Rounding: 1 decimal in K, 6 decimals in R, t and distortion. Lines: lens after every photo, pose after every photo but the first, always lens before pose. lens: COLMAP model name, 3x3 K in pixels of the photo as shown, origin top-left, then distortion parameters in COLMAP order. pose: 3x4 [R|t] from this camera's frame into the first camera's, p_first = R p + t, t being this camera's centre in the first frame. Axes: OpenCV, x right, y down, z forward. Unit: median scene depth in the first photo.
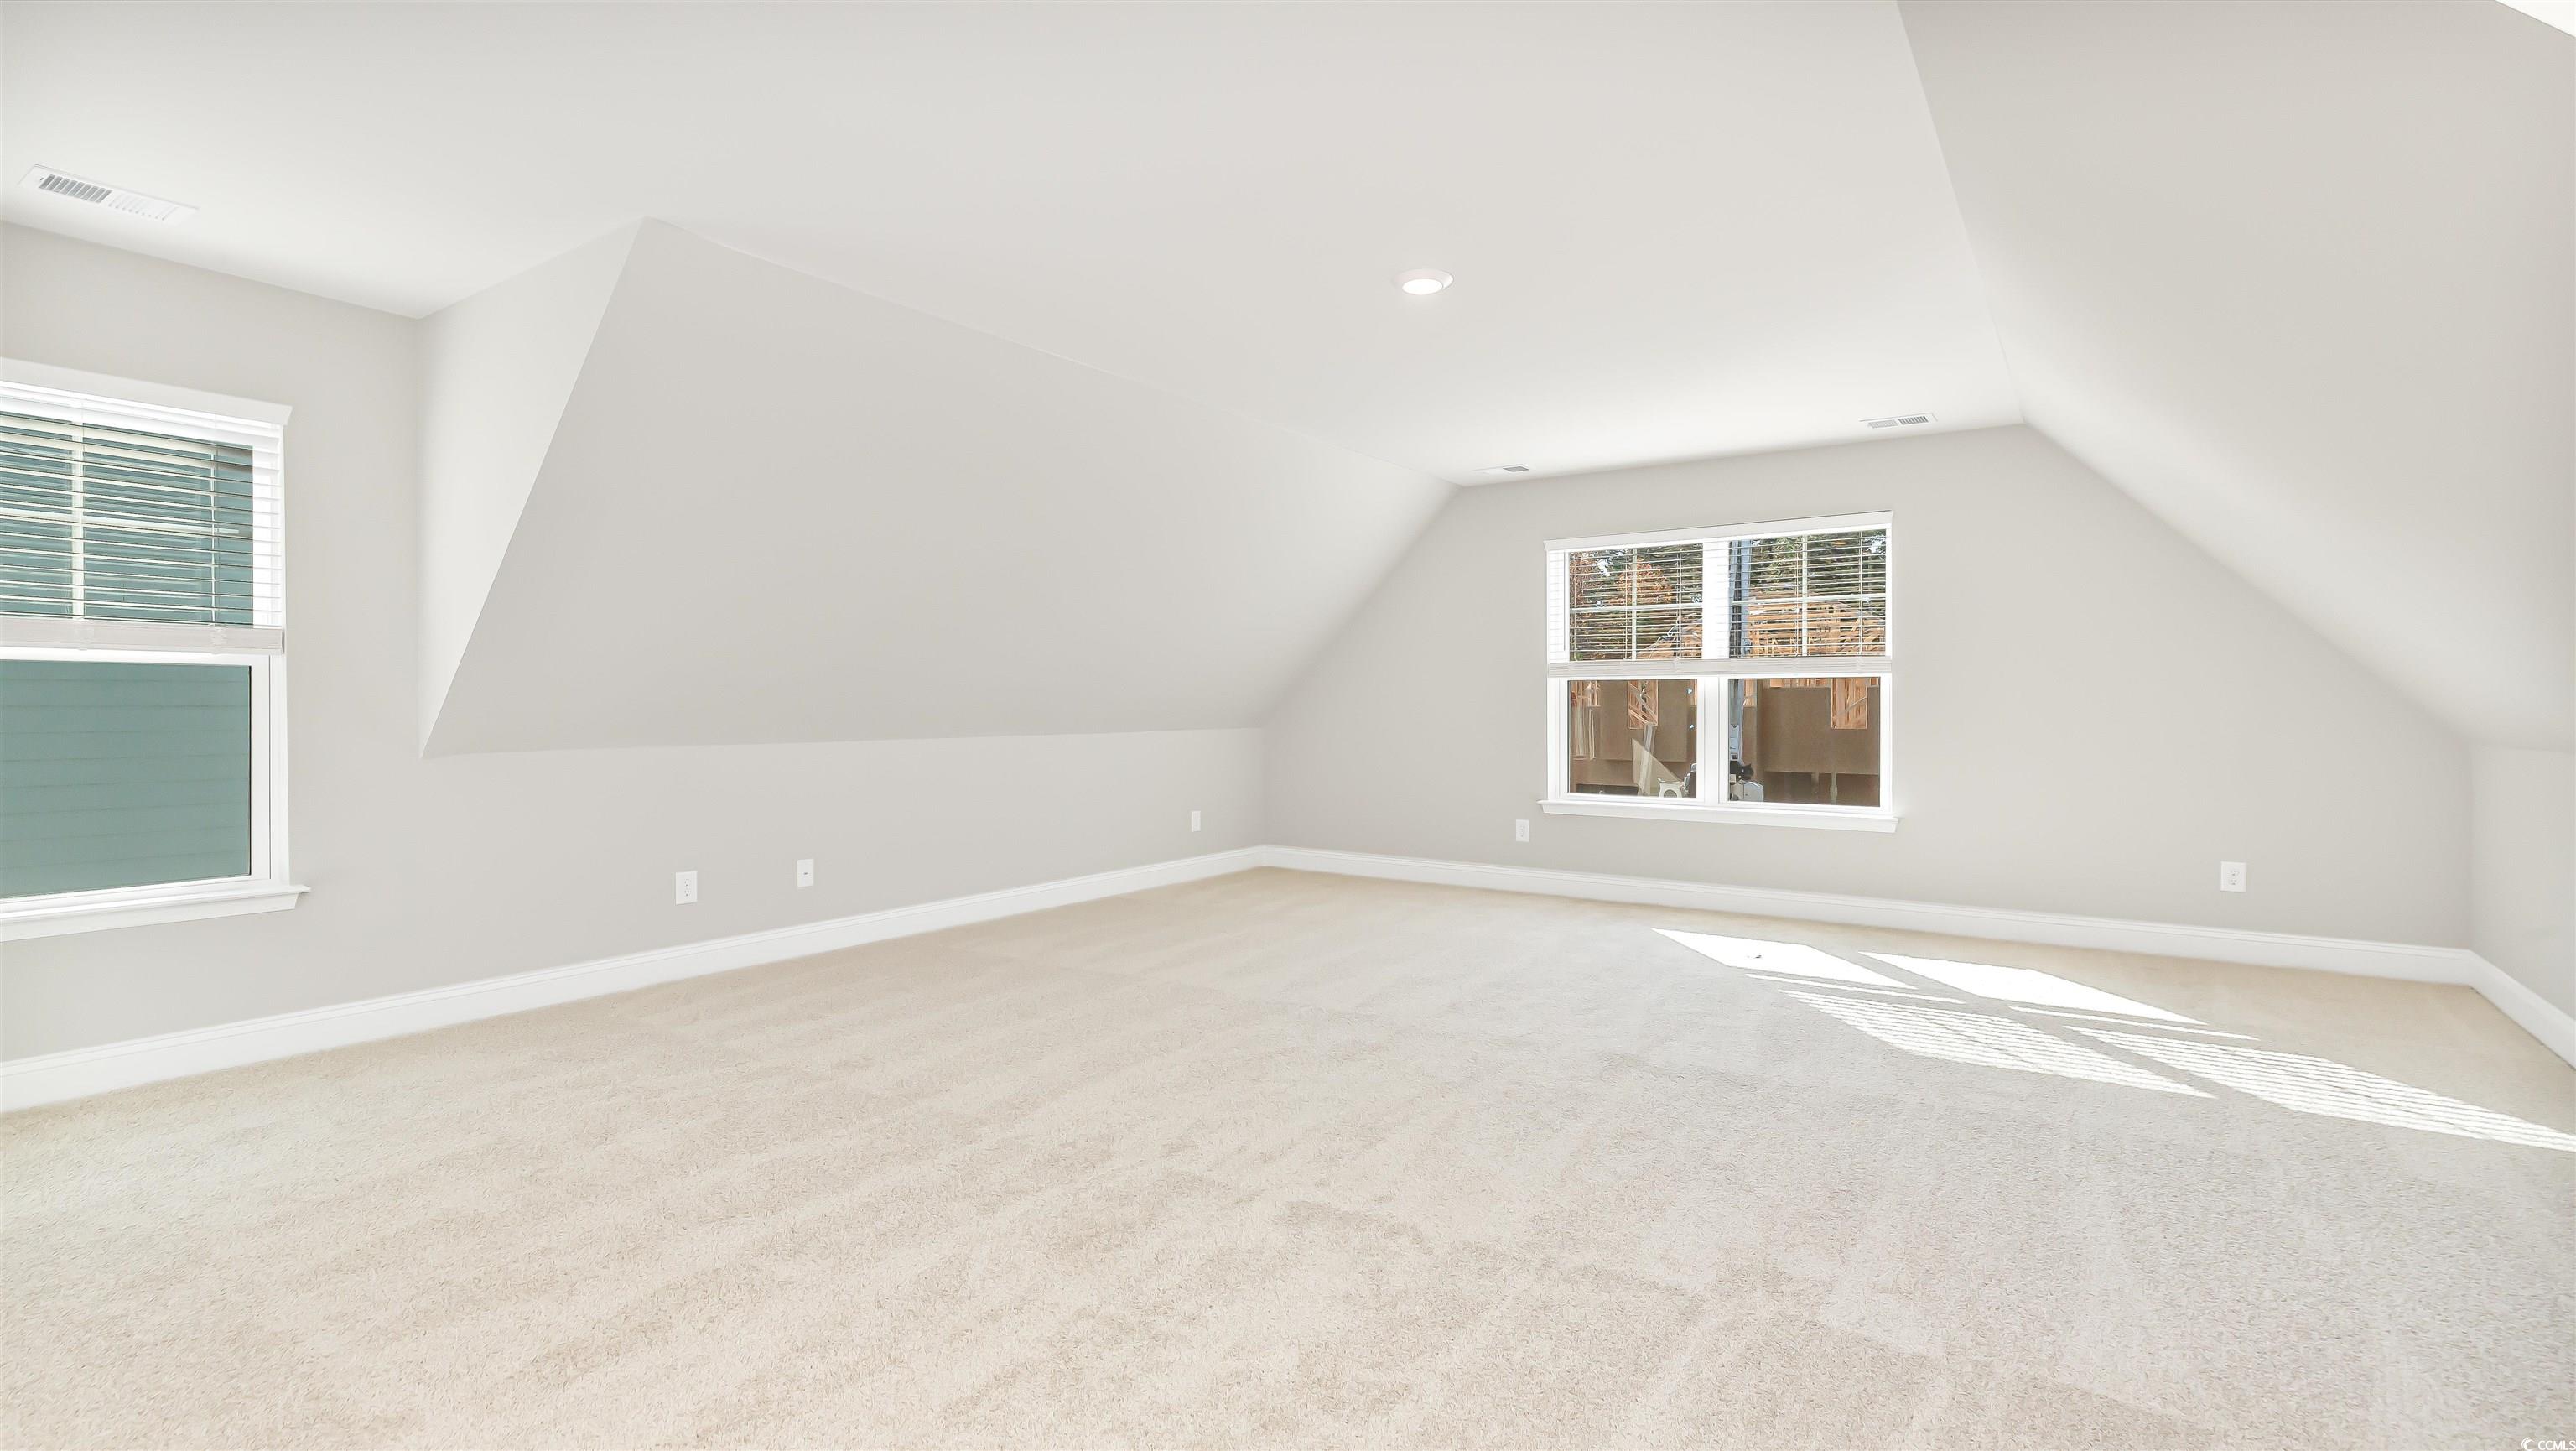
lens RADIAL K [[1176.5, 0, 1288.0], [0, 1176.5, 725.5], [0, 0, 1]] dist [-0.001241, -0.000117]
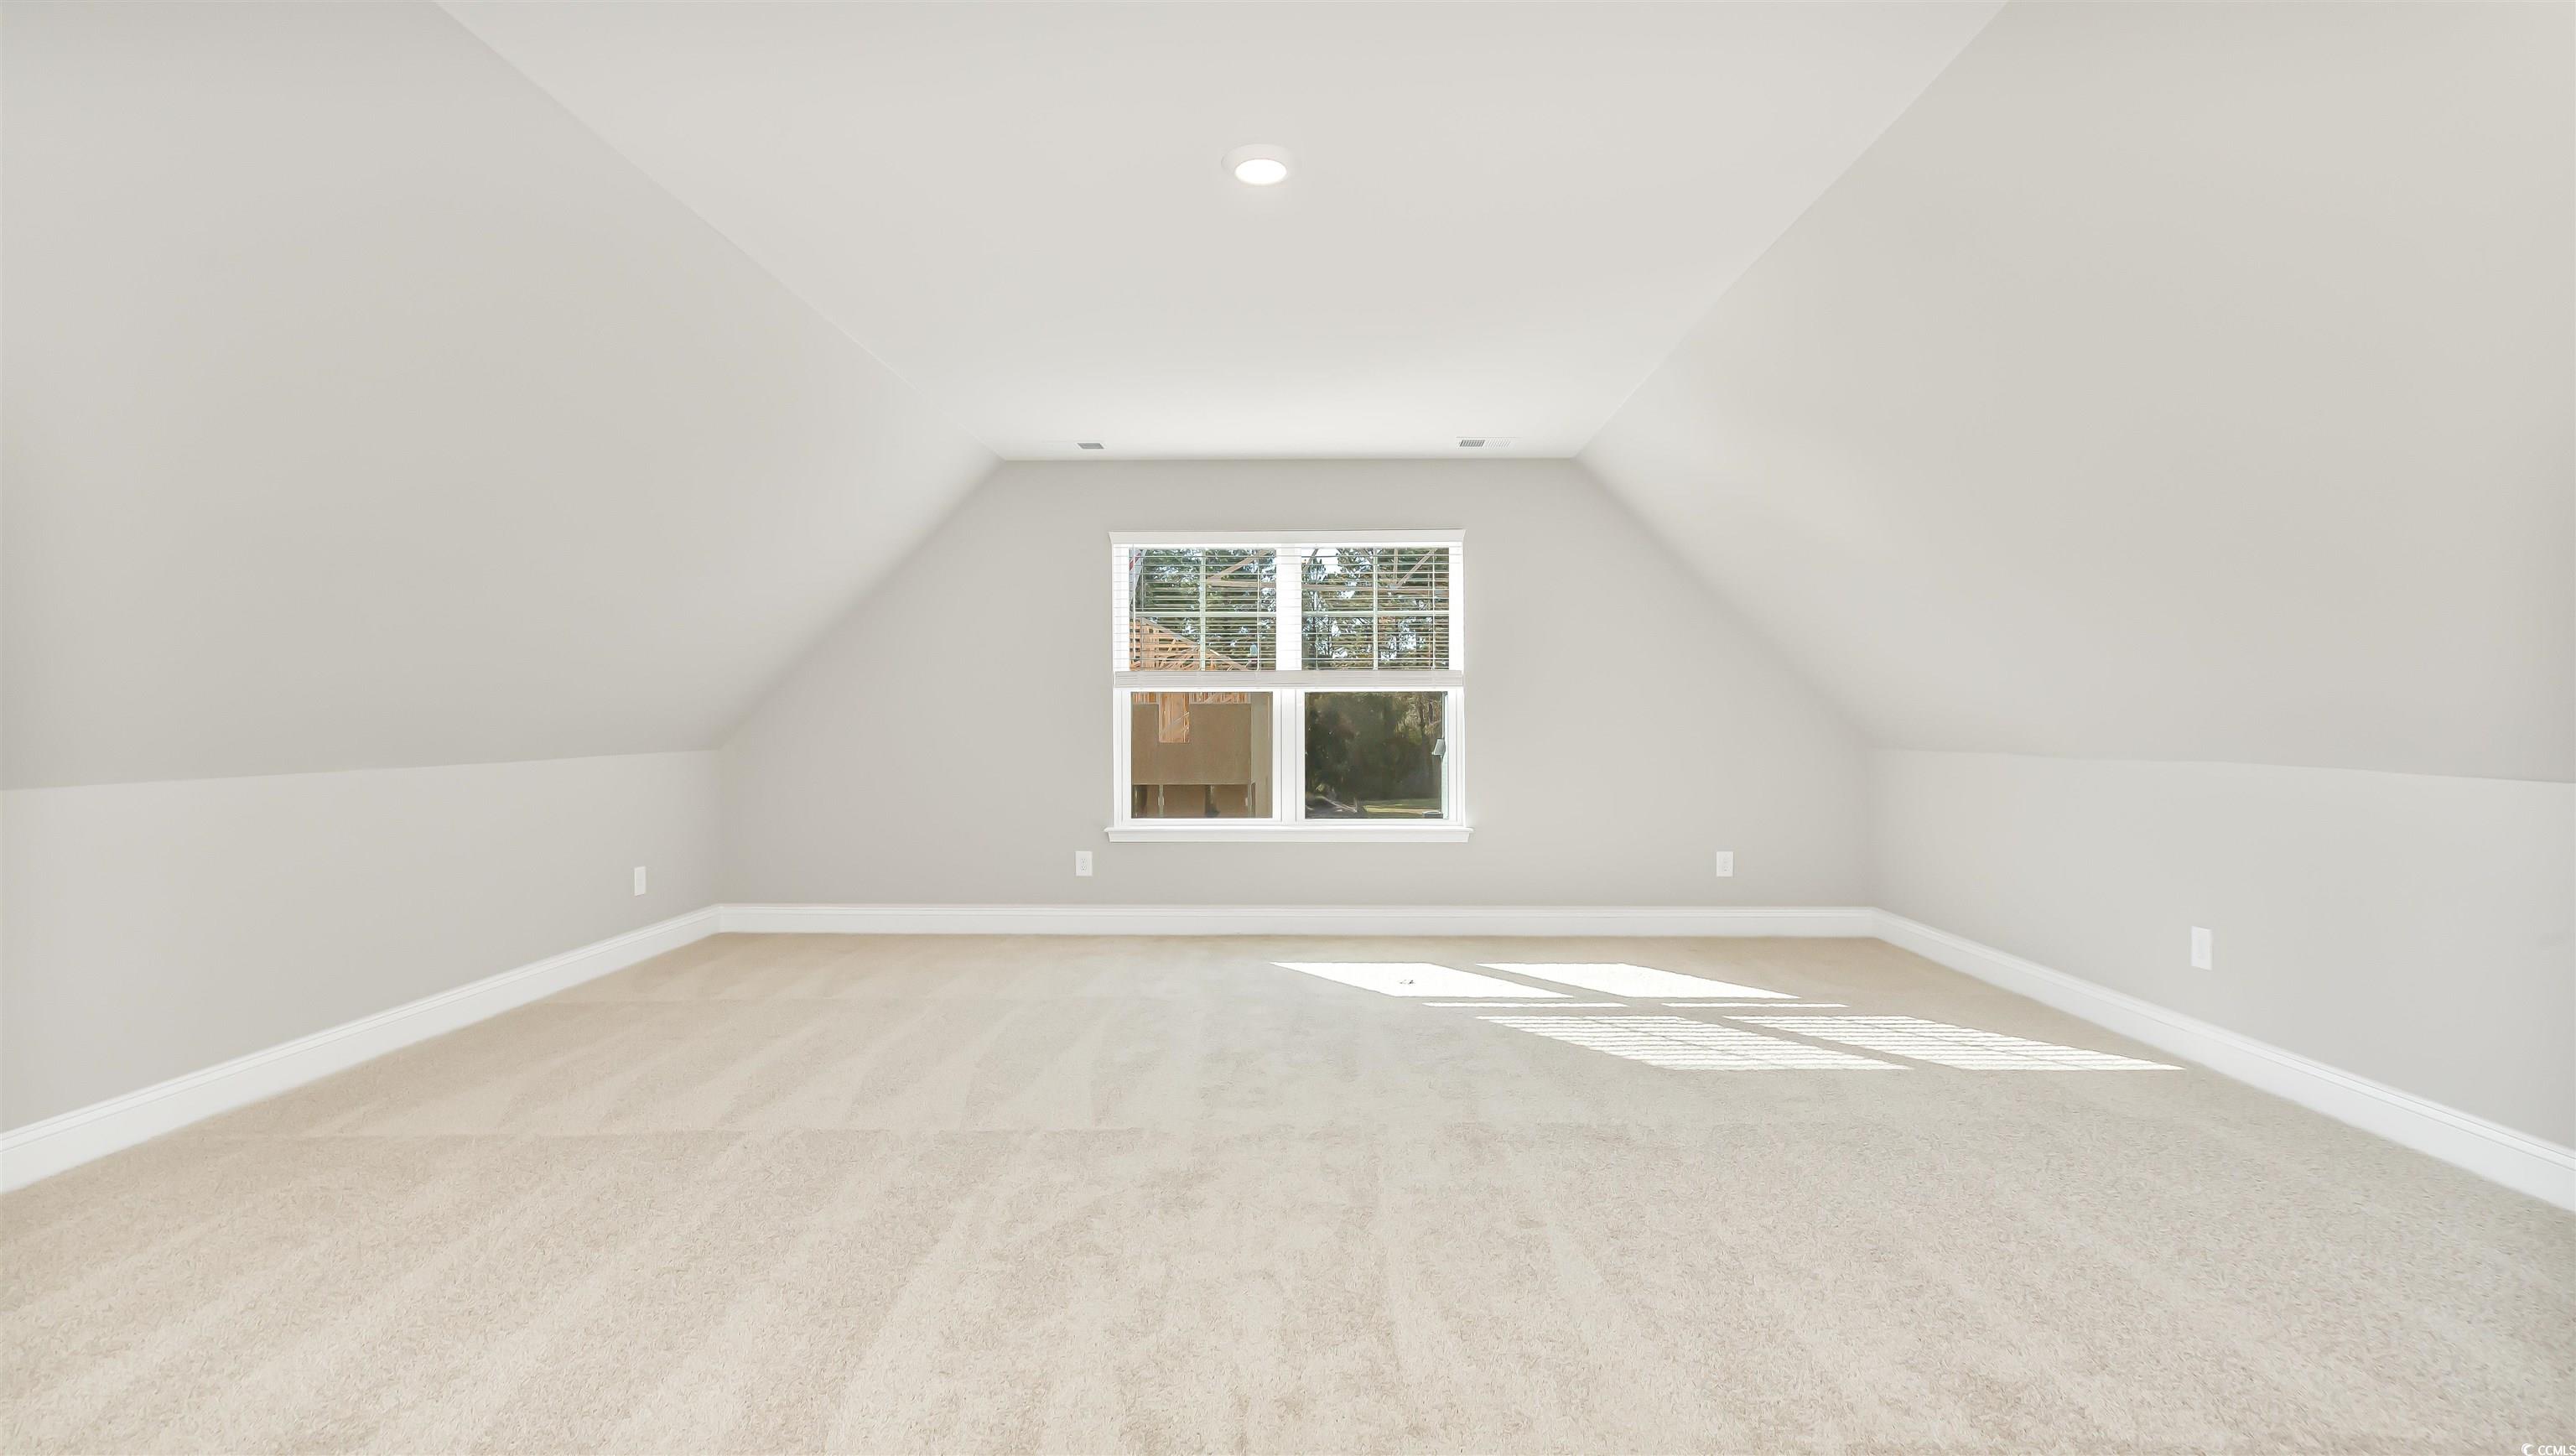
lens RADIAL K [[1188.4, 0, 1288.0], [0, 1188.4, 728.0], [0, 0, 1]] dist [0.002609, 0.000428]
pose [[0.833996, -0.004980, 0.551748, -0.175486], [0.011183, 0.999906, -0.007878, -0.002406], [-0.551657, 0.012740, 0.833974, 0.202775]]
